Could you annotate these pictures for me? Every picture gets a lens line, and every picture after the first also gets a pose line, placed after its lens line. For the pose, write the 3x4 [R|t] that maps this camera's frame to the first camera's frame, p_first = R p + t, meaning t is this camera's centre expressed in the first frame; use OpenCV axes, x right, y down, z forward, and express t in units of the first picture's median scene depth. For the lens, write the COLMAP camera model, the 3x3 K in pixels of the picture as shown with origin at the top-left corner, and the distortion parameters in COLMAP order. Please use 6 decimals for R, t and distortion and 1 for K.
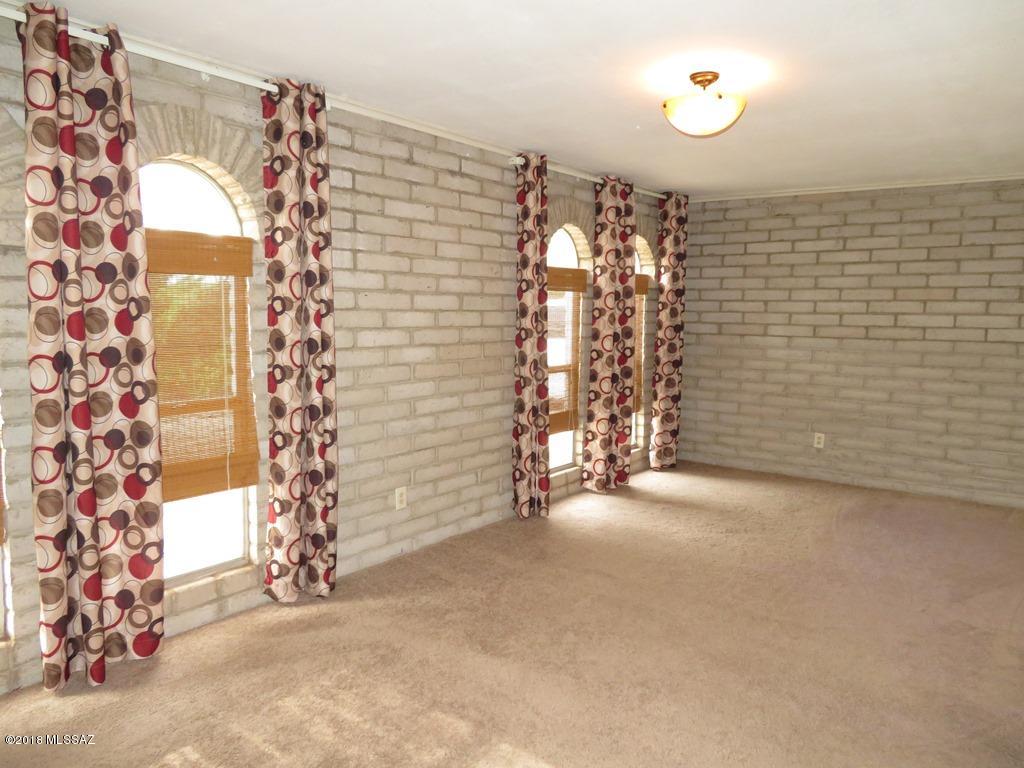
lens RADIAL K [[729.7, 0, 512.0], [0, 729.7, 387.3], [0, 0, 1]] dist [-0.010117, 0.001388]
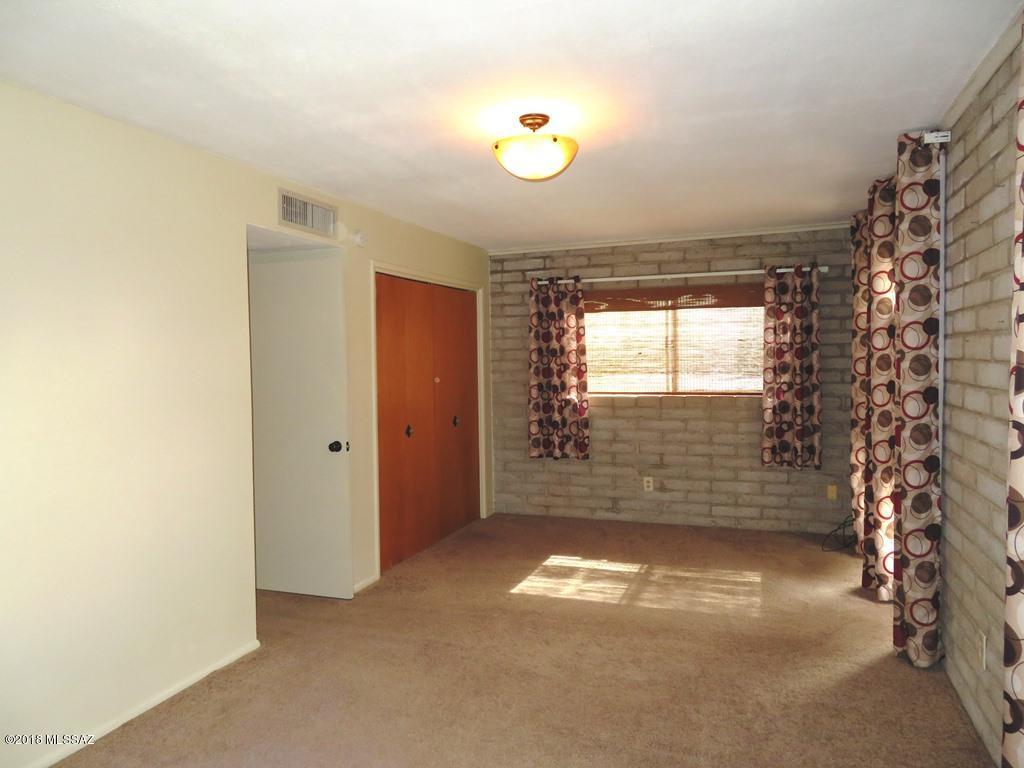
lens RADIAL K [[729.7, 0, 509.0], [0, 729.7, 383.2], [0, 0, 1]] dist [-0.010117, 0.001388]
pose [[-0.953566, 0.015834, -0.300766, 0.329344], [-0.025846, 0.990631, 0.134096, -0.118091], [0.300072, 0.135643, -0.944223, 1.085788]]
